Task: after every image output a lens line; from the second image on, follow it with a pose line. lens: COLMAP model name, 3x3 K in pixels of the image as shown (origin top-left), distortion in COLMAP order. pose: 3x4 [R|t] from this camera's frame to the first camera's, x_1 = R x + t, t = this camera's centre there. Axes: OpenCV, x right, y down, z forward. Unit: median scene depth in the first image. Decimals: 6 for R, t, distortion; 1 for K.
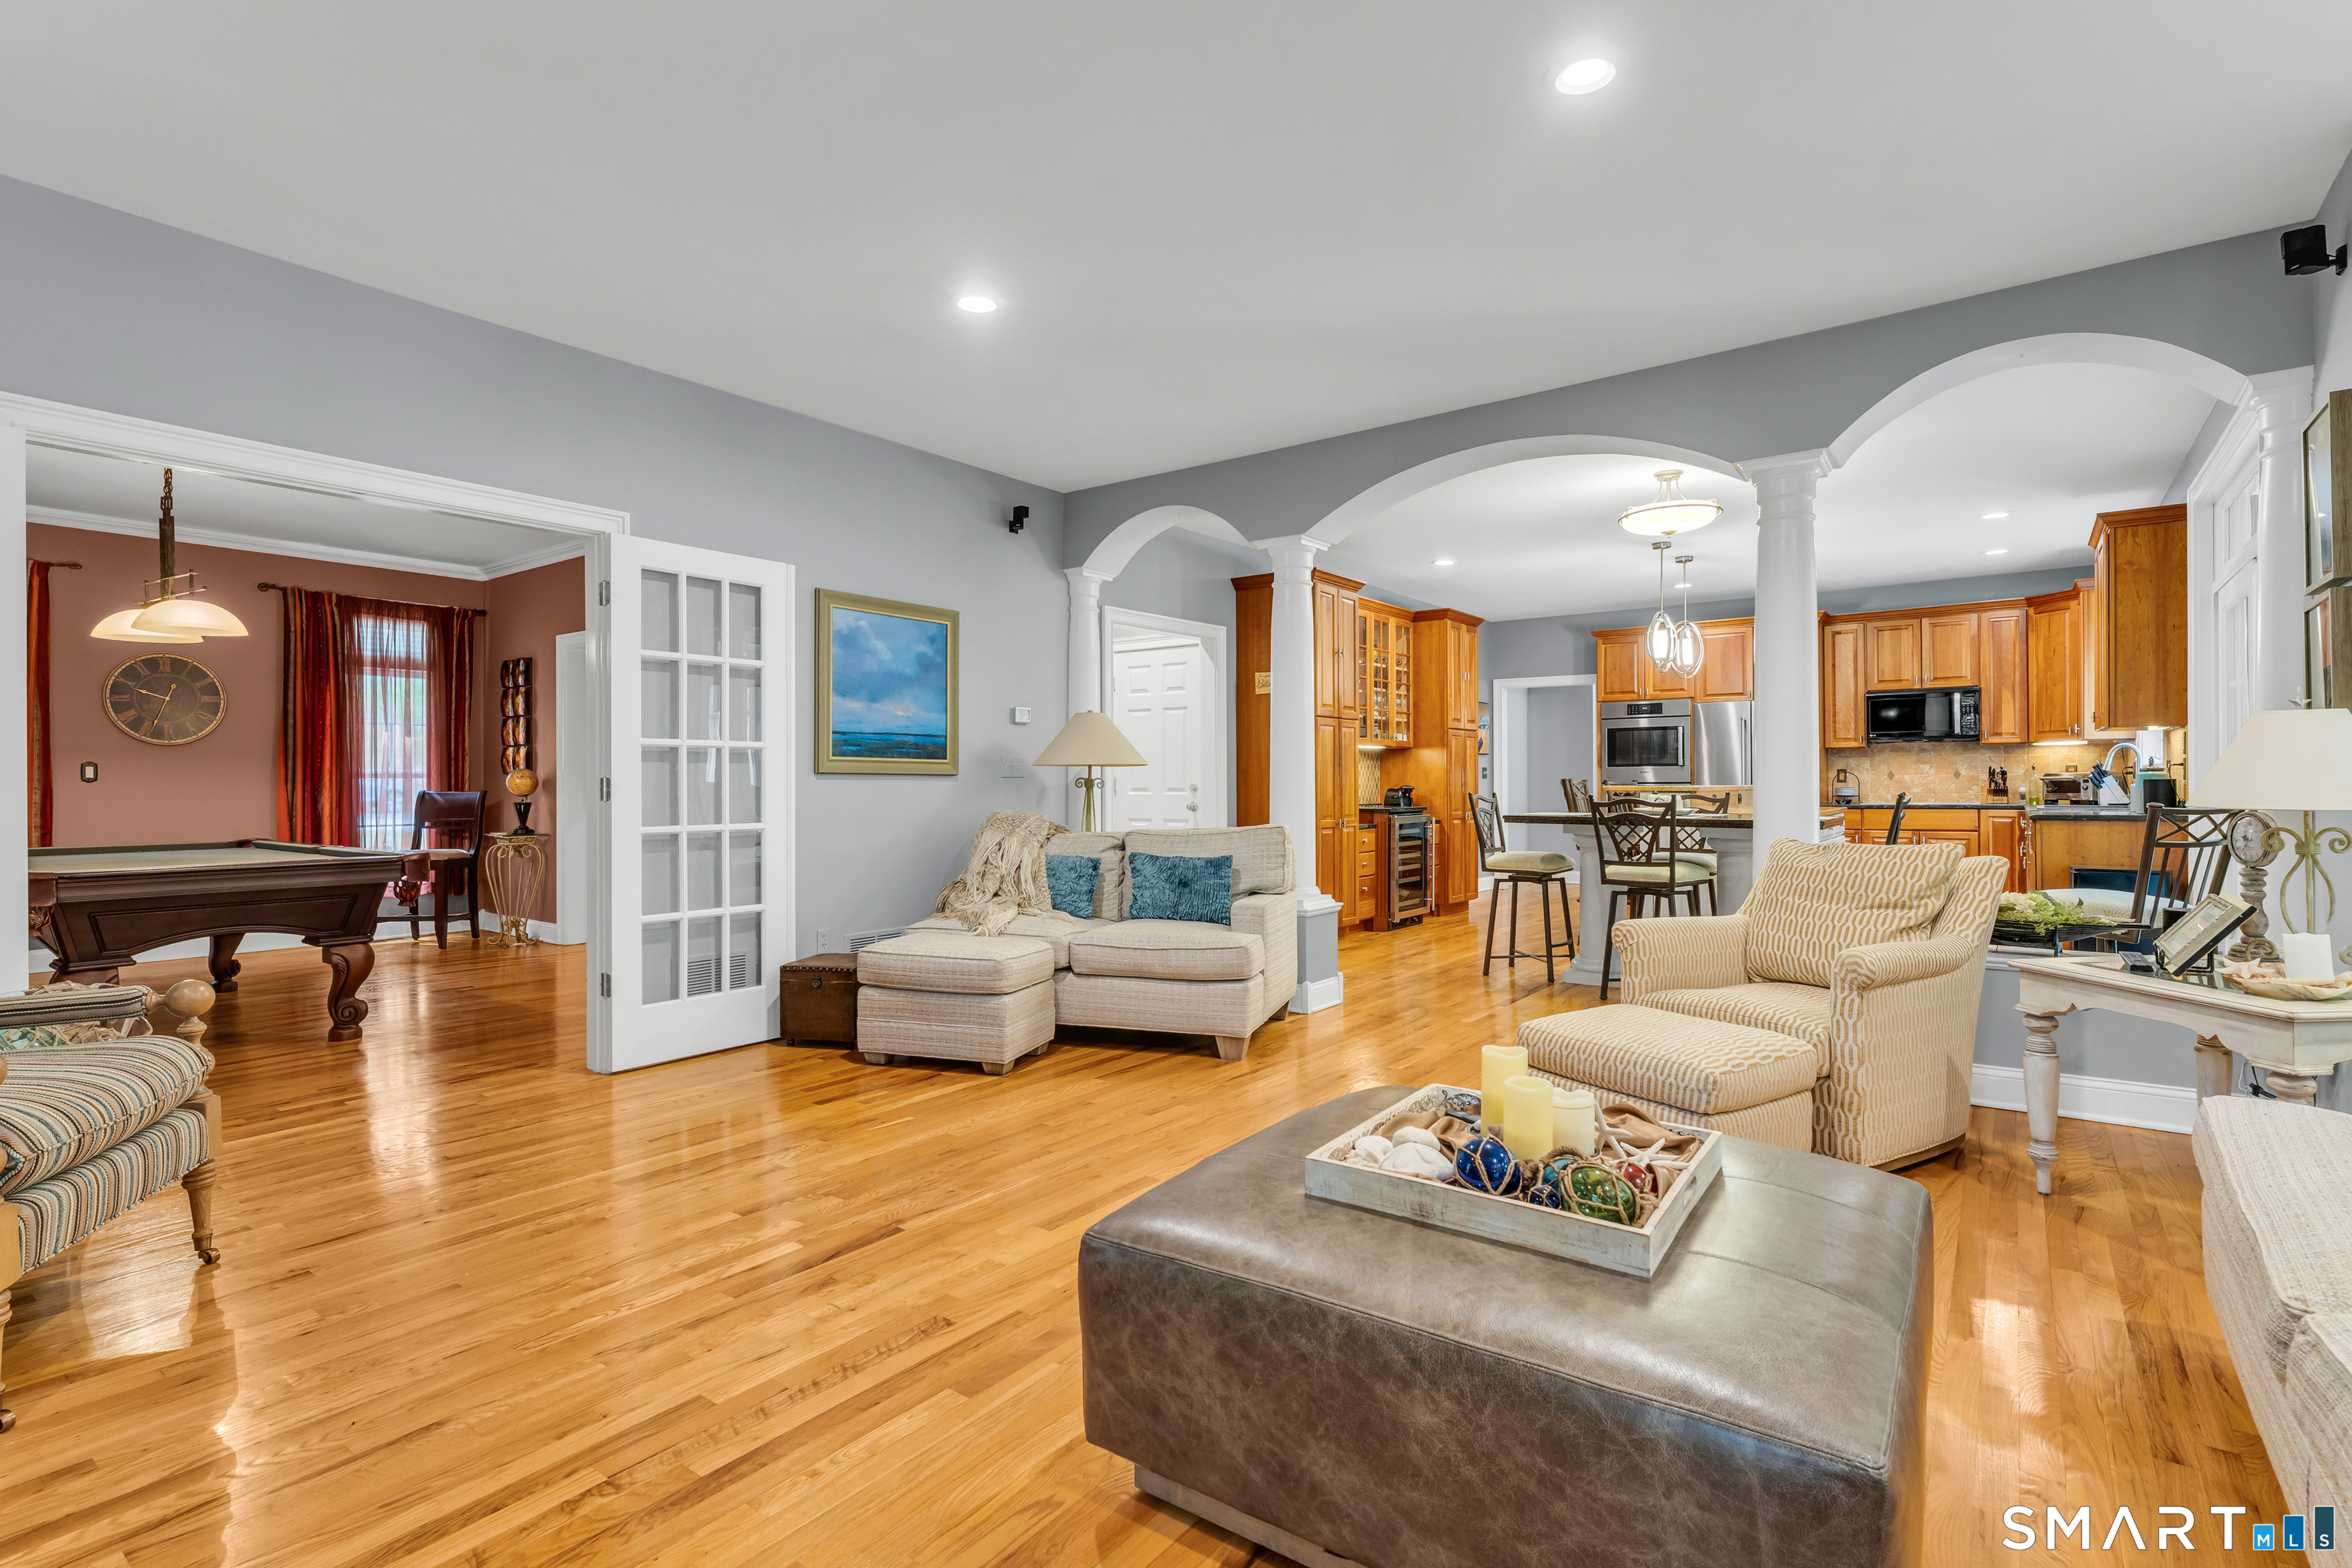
lens RADIAL K [[1124.9, 0, 1177.9], [0, 1124.9, 778.0], [0, 0, 1]] dist [0.000828, -0.000303]
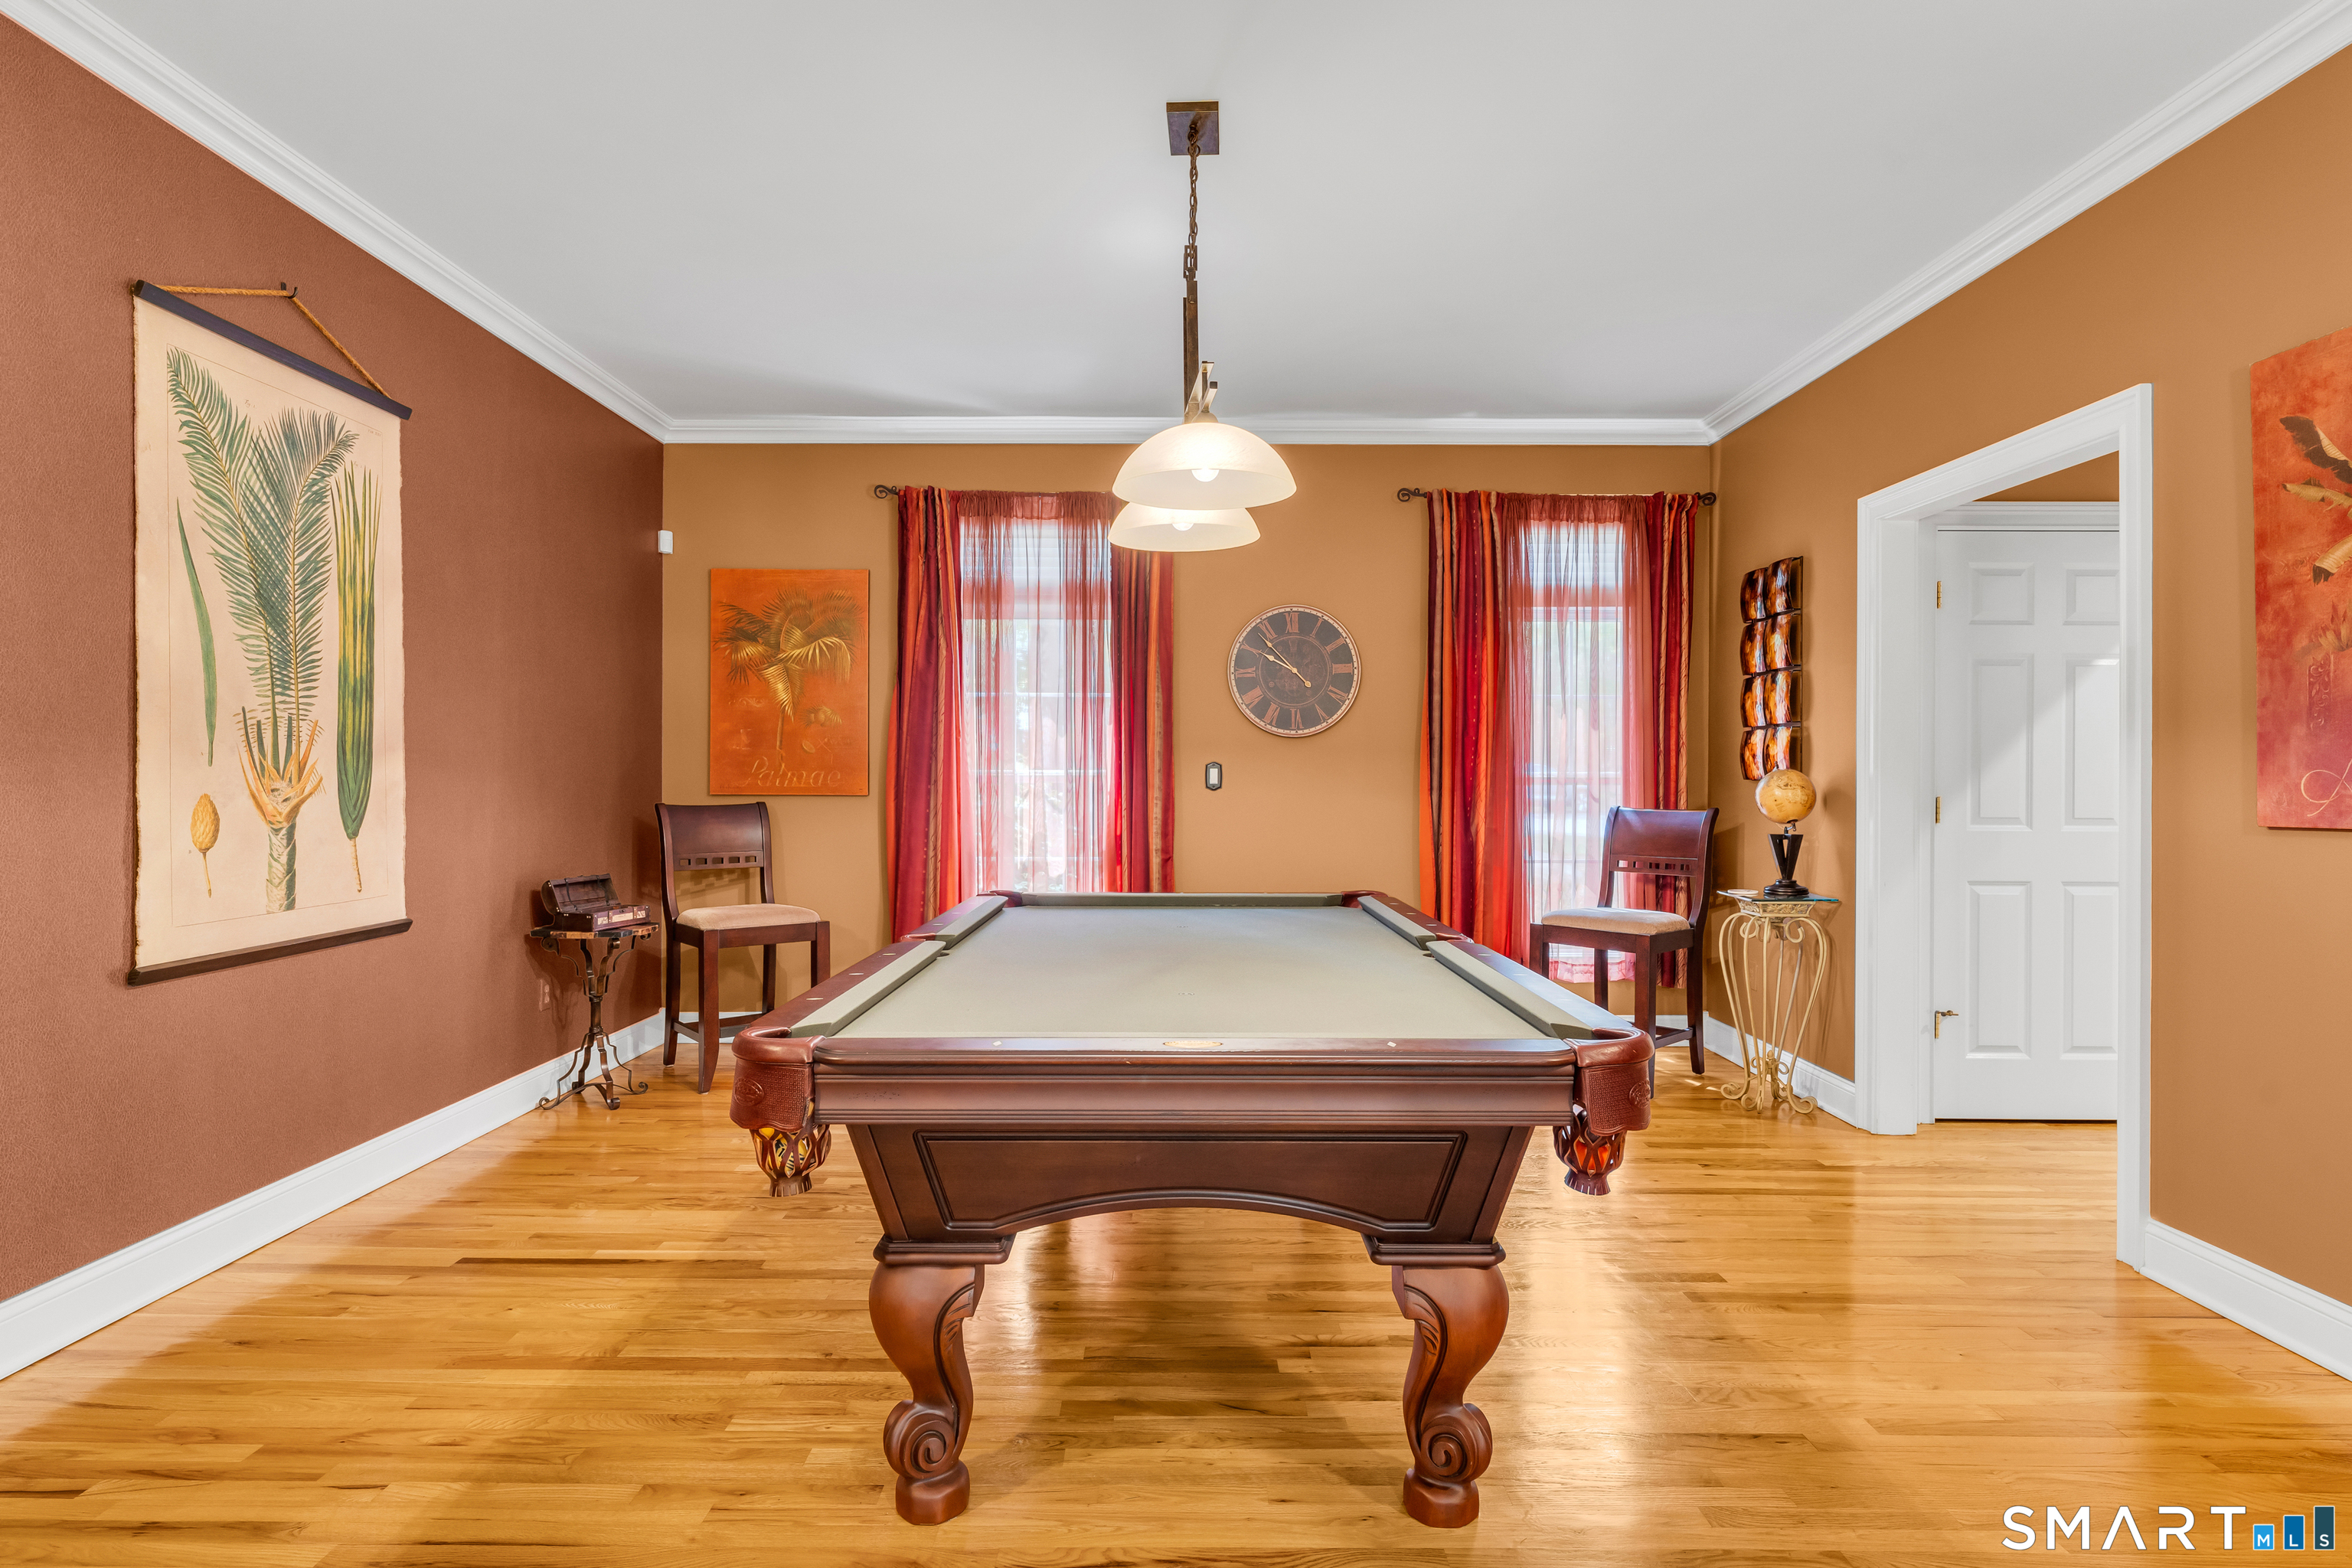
lens RADIAL K [[1212.5, 0, 1186.1], [0, 1212.5, 782.0], [0, 0, 1]] dist [0.001696, 0.000463]
pose [[0.601201, 0.003868, -0.799089, -0.302918], [-0.003841, 0.999991, 0.001951, -0.002463], [0.799089, 0.001897, 0.601210, 0.443799]]
